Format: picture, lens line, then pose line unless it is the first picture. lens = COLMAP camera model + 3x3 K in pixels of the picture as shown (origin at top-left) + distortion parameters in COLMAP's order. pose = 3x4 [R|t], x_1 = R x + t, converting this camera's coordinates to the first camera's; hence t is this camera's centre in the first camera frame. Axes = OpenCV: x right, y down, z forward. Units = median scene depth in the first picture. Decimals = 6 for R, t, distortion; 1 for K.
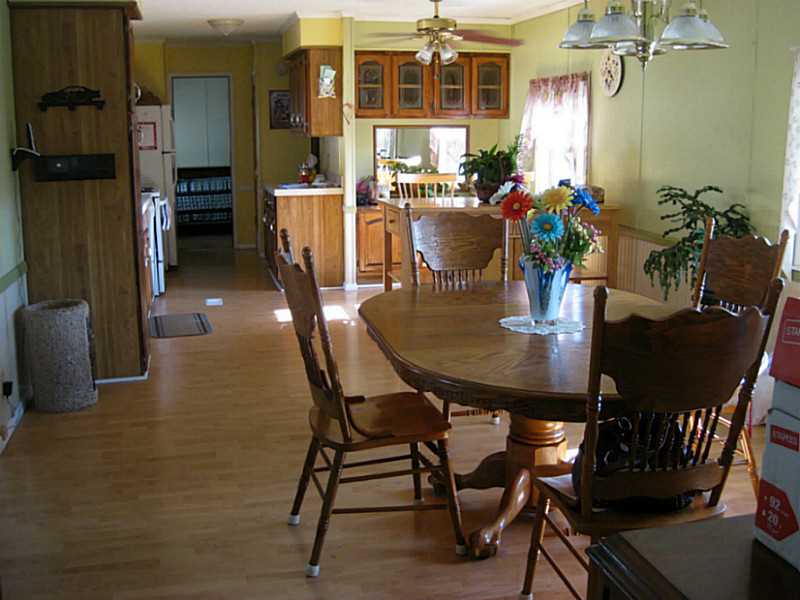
lens RADIAL K [[887.6, 0, 400.0], [0, 887.6, 300.0], [0, 0, 1]] dist [-0.219812, 0.242115]
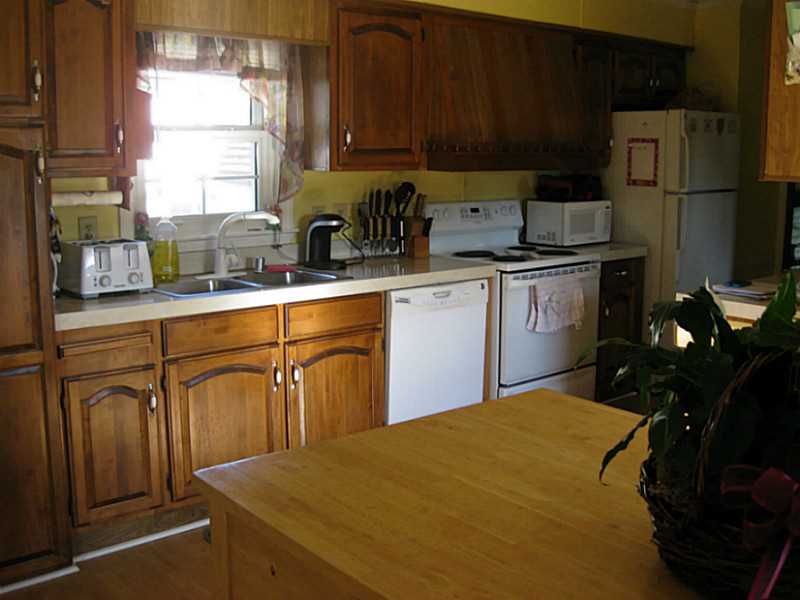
lens RADIAL K [[887.6, 0, 400.0], [0, 887.6, 300.0], [0, 0, 1]] dist [-0.219812, 0.242115]
pose [[0.473362, 0.158446, -0.866500, 0.176968], [-0.177823, 0.980626, 0.082171, -0.135041], [0.862732, 0.115187, 0.492367, 0.669415]]
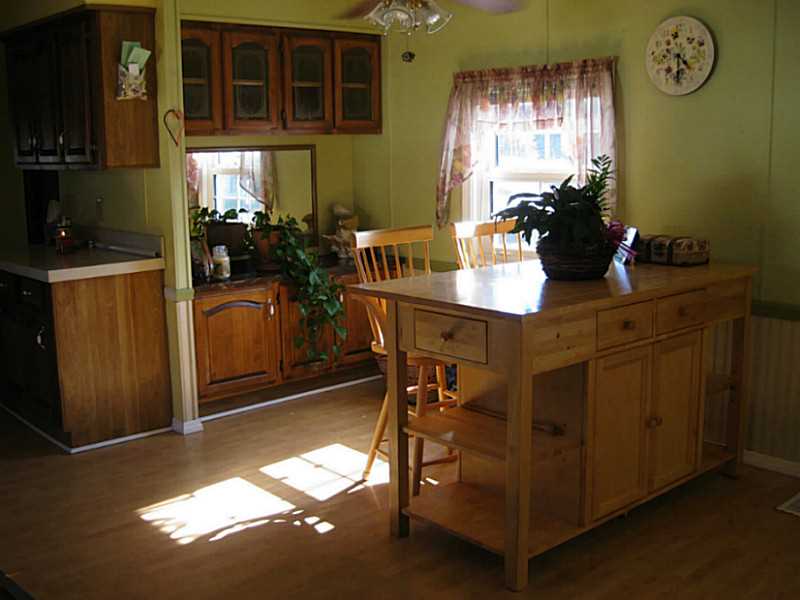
lens RADIAL K [[887.6, 0, 400.0], [0, 887.6, 300.0], [0, 0, 1]] dist [-0.219812, 0.242115]
pose [[0.869564, -0.095711, 0.484456, -0.214431], [0.109601, 0.993976, -0.000353, -0.085371], [-0.481503, 0.053403, 0.874816, 0.445715]]
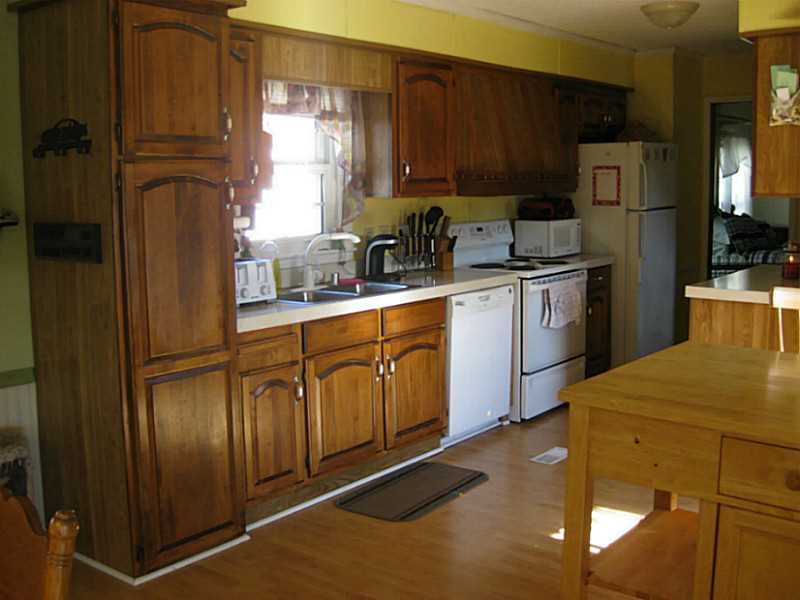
lens RADIAL K [[887.6, 0, 400.0], [0, 887.6, 300.0], [0, 0, 1]] dist [-0.219812, 0.242115]
pose [[0.620591, 0.107536, -0.776725, 0.187398], [-0.143272, 0.989427, 0.022511, -0.103486], [0.770934, 0.097313, 0.629437, 0.502632]]
